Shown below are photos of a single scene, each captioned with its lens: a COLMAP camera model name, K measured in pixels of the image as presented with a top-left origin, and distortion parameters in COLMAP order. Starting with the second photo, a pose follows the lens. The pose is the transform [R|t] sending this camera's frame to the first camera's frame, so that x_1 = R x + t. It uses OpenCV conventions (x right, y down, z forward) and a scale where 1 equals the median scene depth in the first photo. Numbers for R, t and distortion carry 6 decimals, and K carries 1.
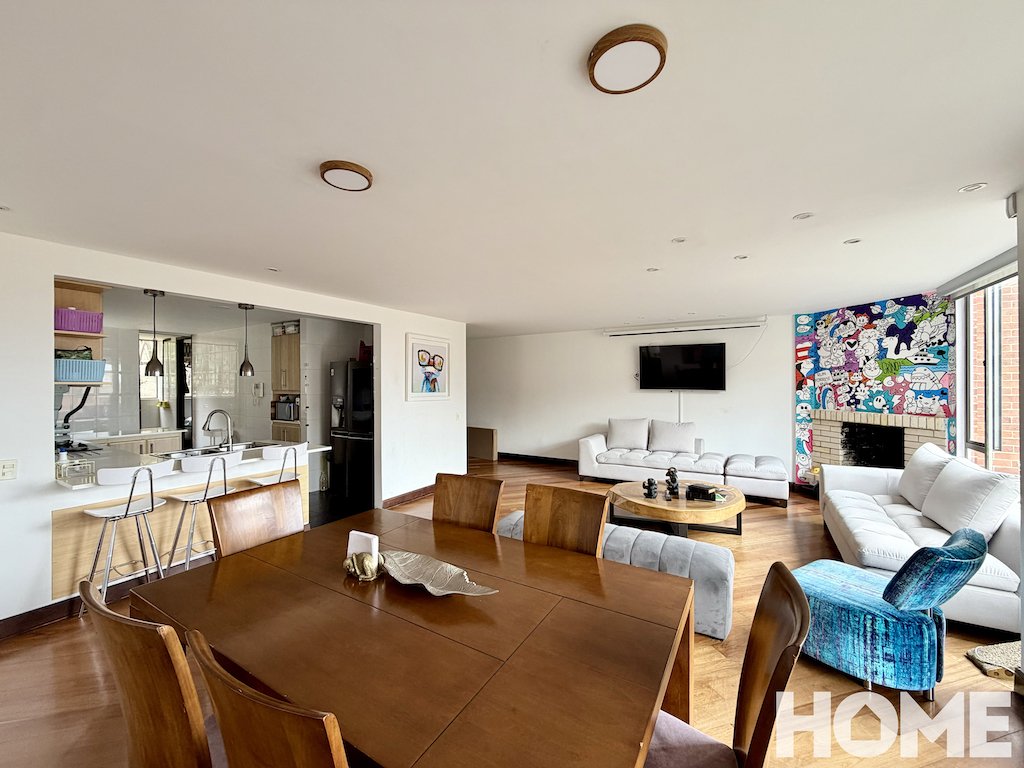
lens RADIAL K [[406.3, 0, 509.8], [0, 406.3, 383.2], [0, 0, 1]] dist [-0.000554, 0.000494]
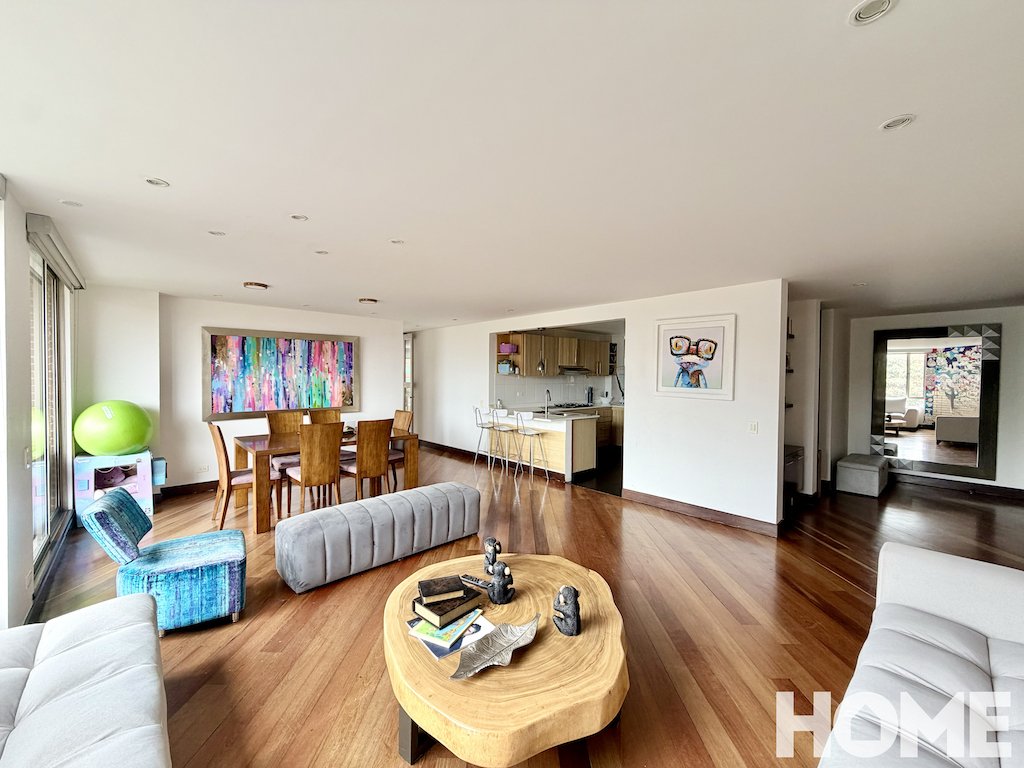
lens RADIAL K [[406.3, 0, 509.8], [0, 406.3, 383.2], [0, 0, 1]] dist [-0.000554, 0.000494]
pose [[-0.273133, 0.021249, -0.961742, 0.746836], [-0.008050, 0.999671, 0.024373, -0.003121], [0.961943, 0.014399, -0.272872, 0.980315]]
